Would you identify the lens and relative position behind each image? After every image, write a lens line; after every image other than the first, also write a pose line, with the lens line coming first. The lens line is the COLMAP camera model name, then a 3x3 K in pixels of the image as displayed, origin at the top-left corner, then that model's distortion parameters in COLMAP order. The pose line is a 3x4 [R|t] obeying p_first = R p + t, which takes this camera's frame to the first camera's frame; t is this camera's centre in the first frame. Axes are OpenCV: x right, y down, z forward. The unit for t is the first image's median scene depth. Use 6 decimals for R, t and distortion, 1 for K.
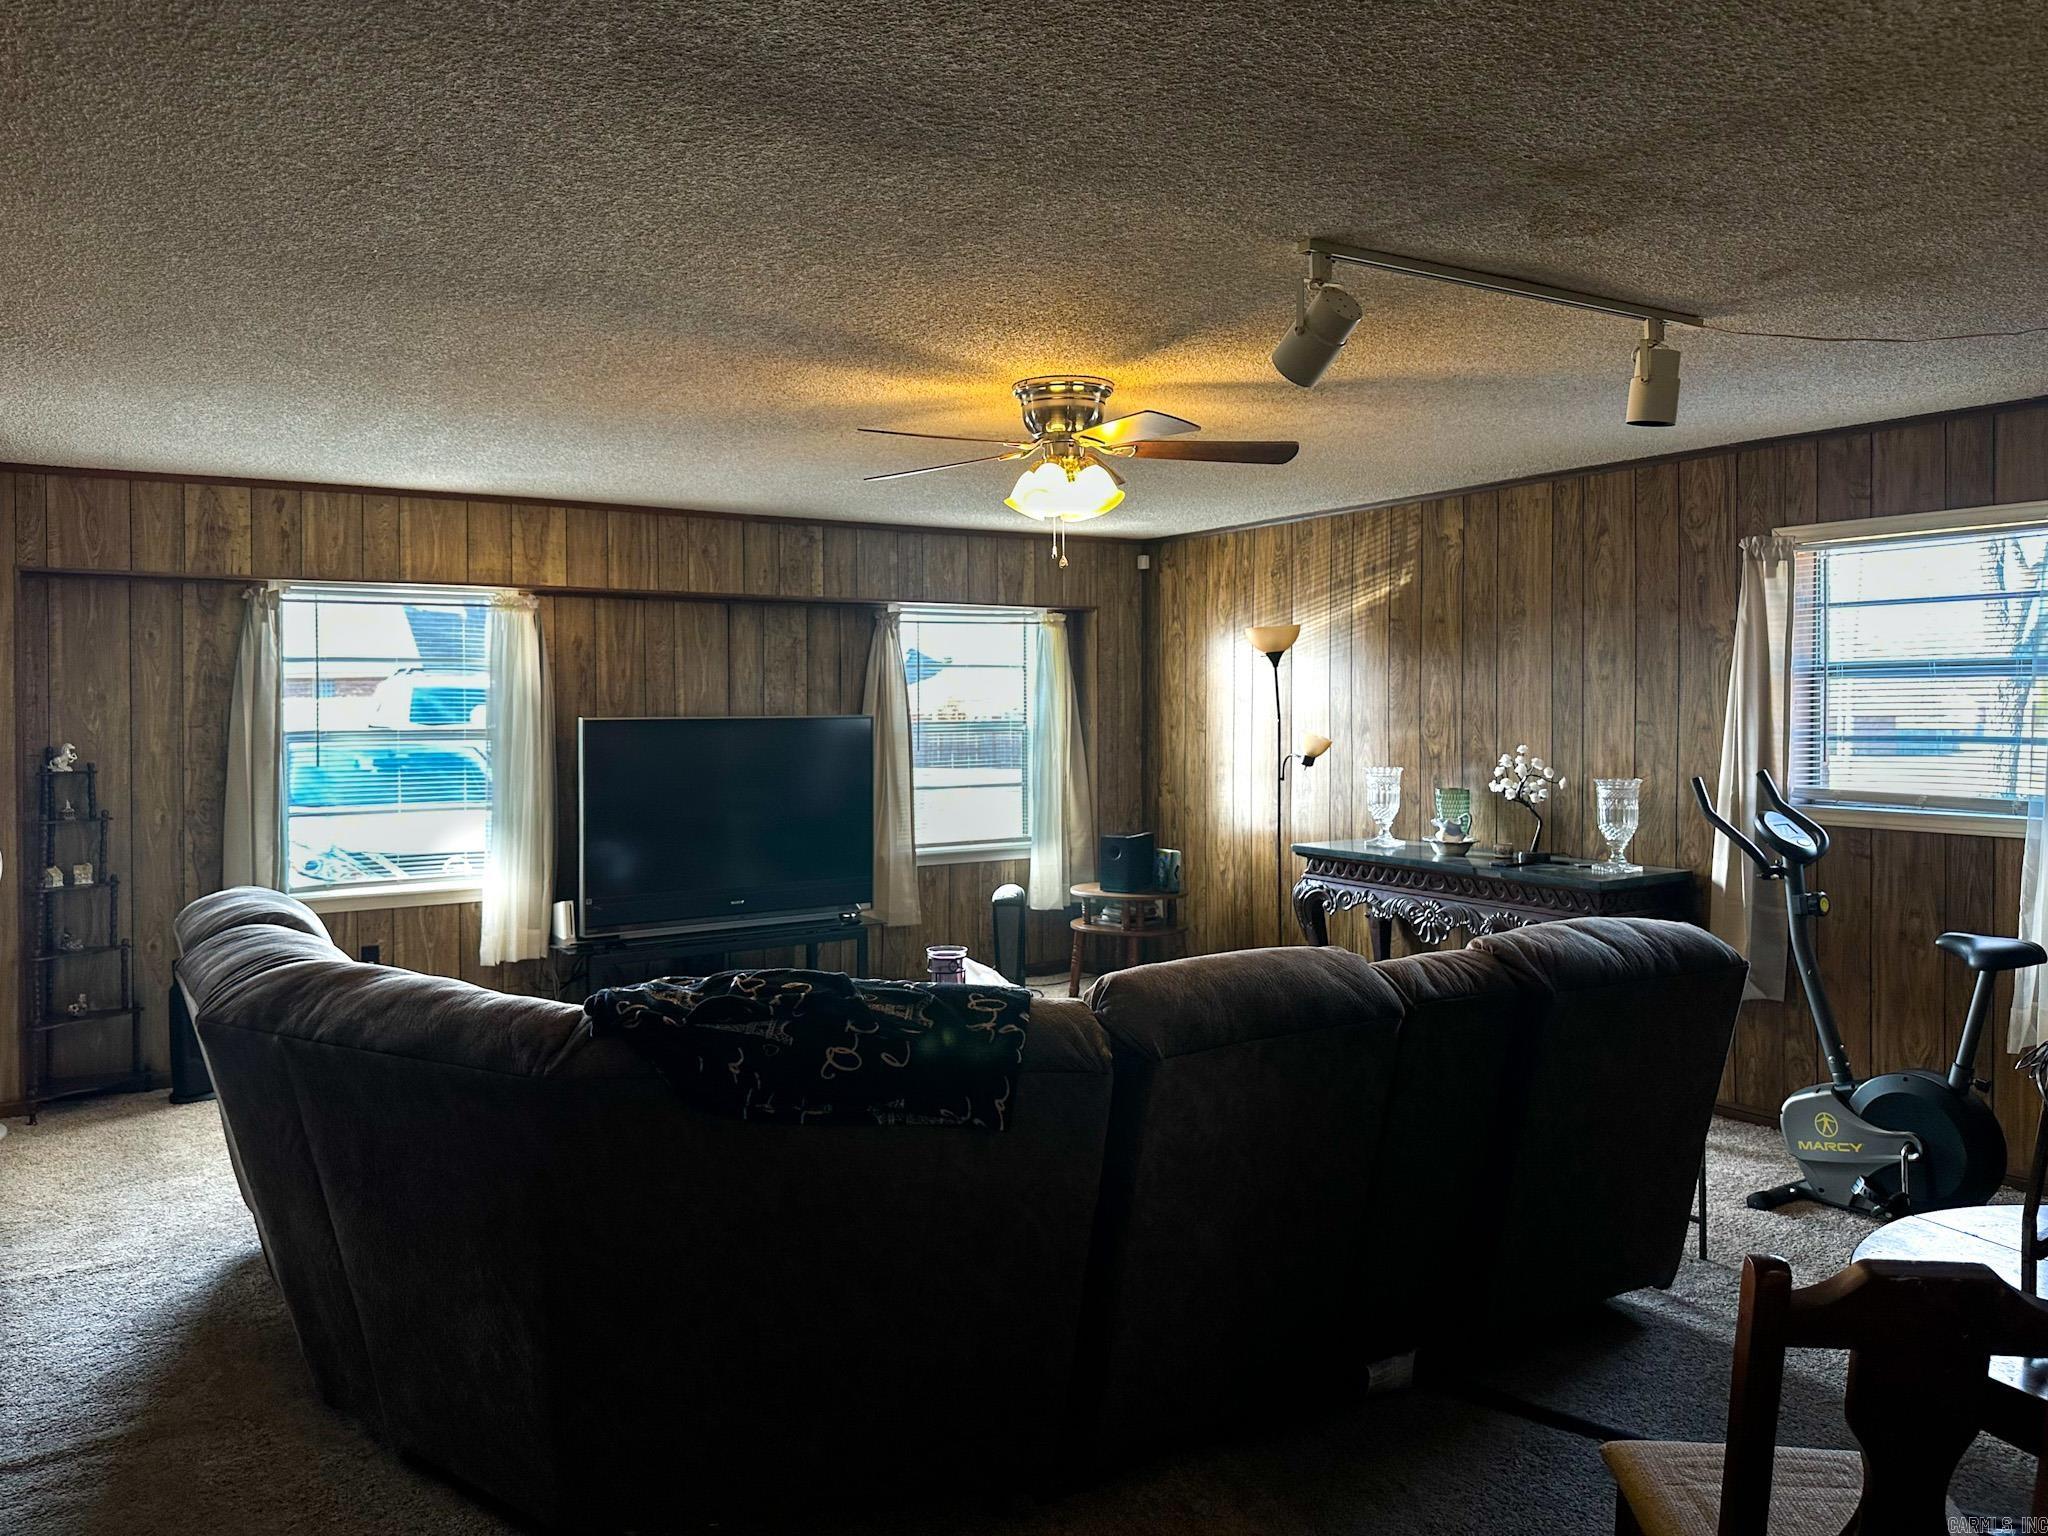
lens RADIAL K [[1449.5, 0, 997.3], [0, 1449.5, 759.0], [0, 0, 1]] dist [0.127777, -0.221824]
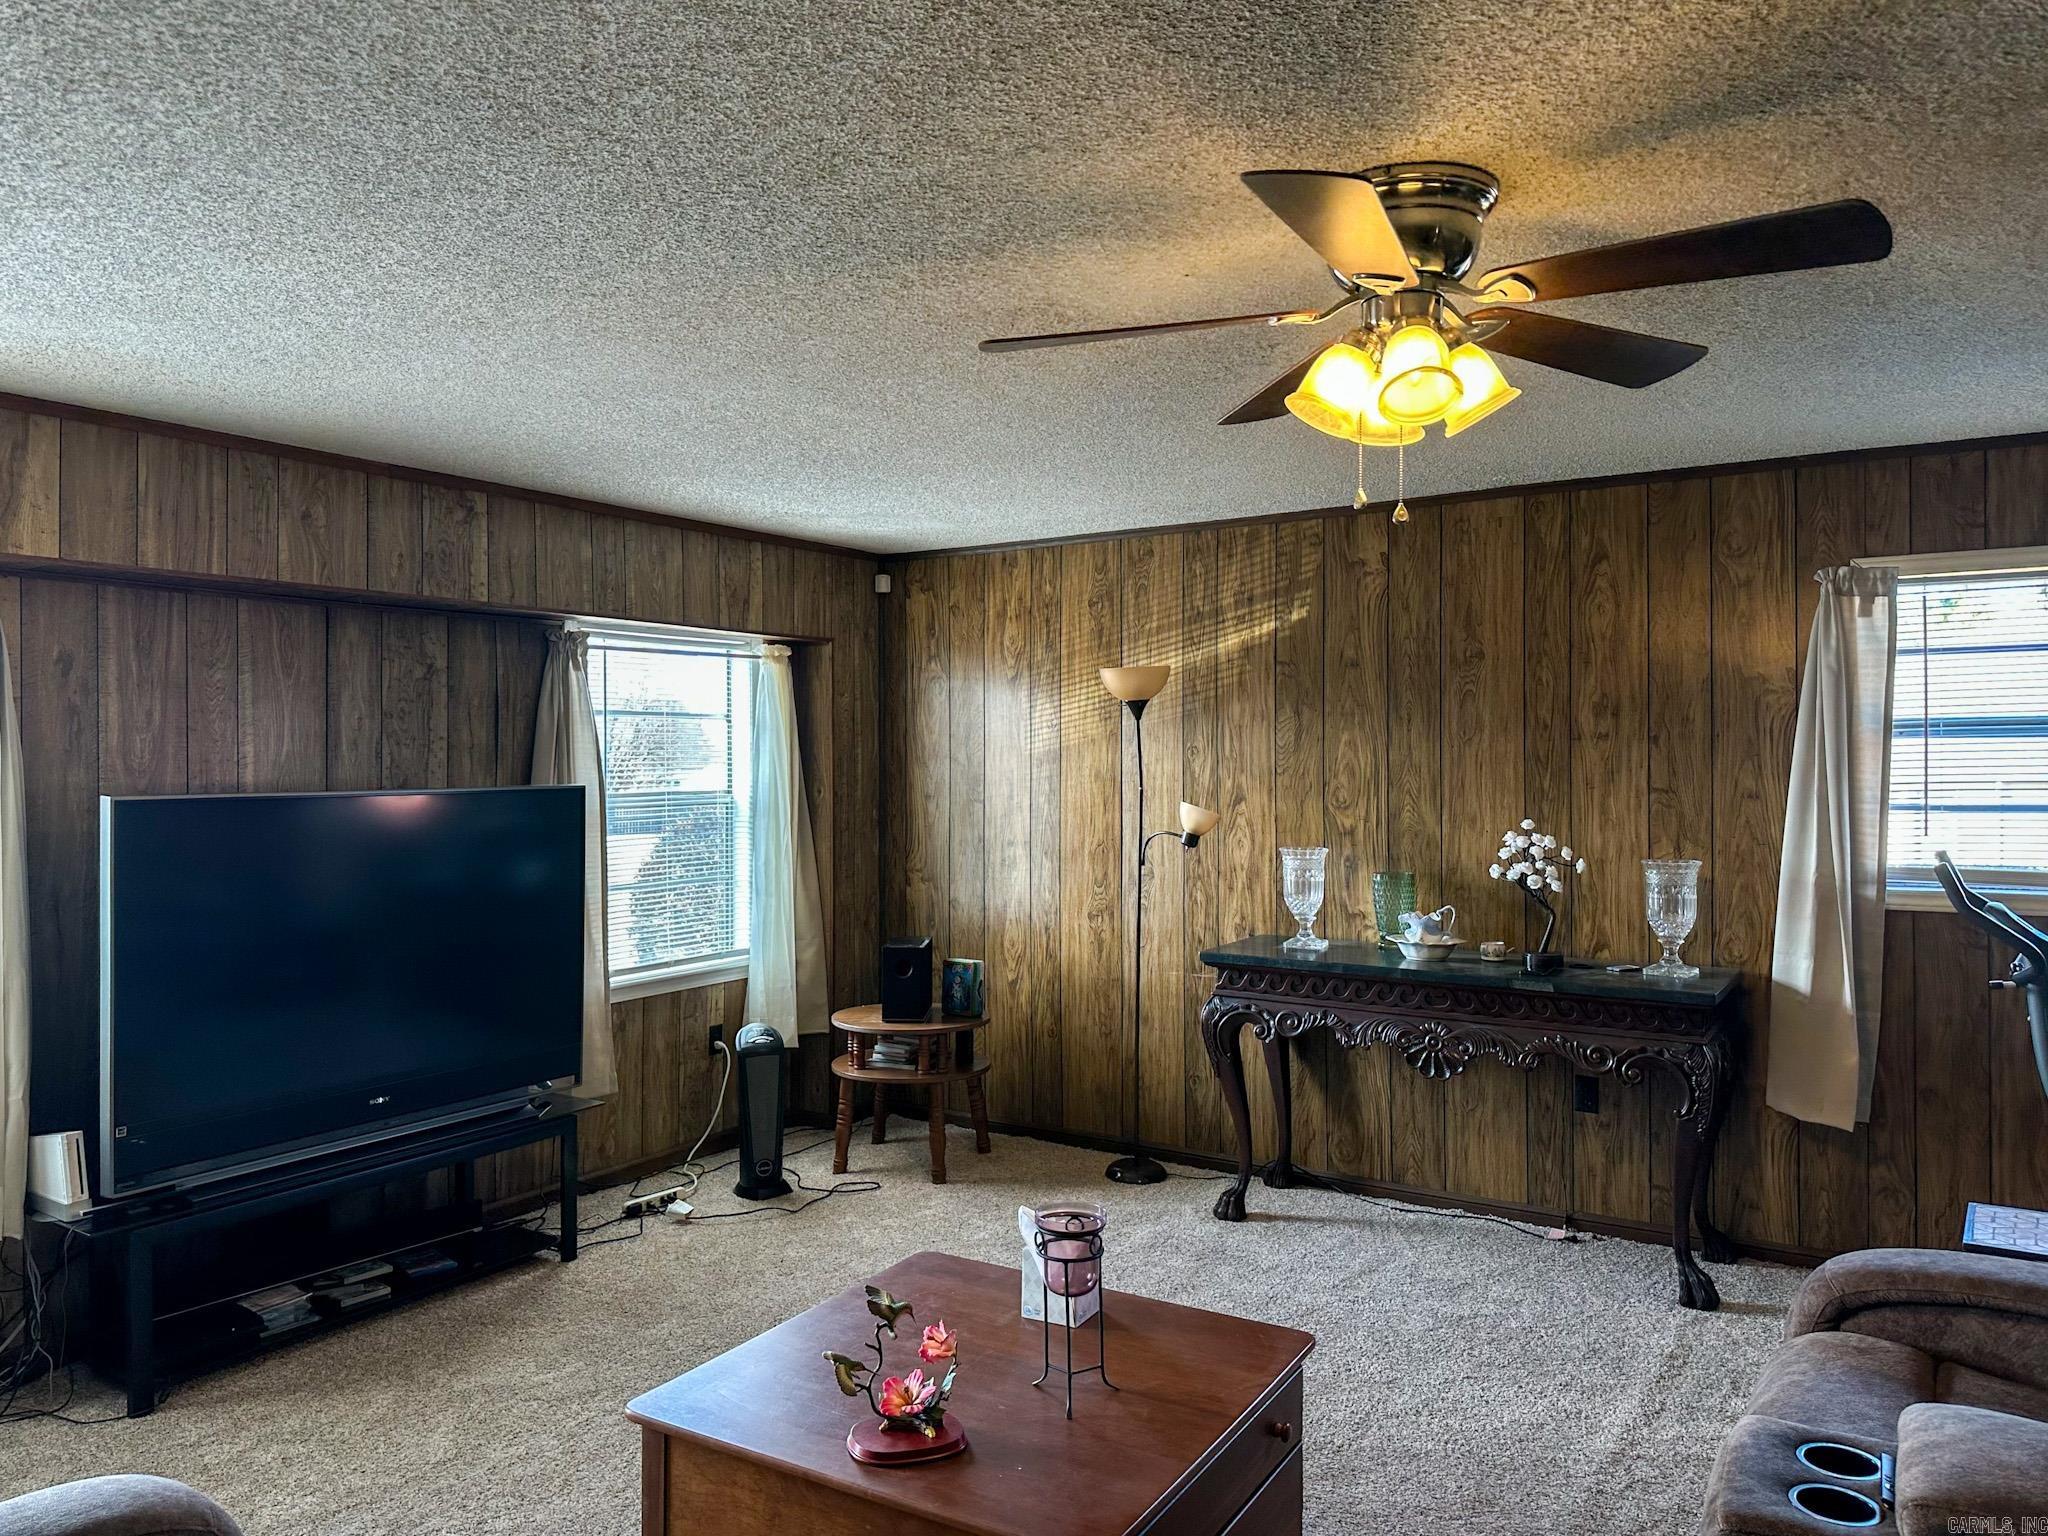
lens RADIAL K [[1433.8, 0, 1024.0], [0, 1433.8, 768.0], [0, 0, 1]] dist [0.079094, -0.116808]
pose [[0.906419, -0.001700, 0.422376, -0.187940], [0.016984, 0.999330, -0.032424, -0.013738], [-0.422038, 0.036563, 0.905841, 0.338130]]
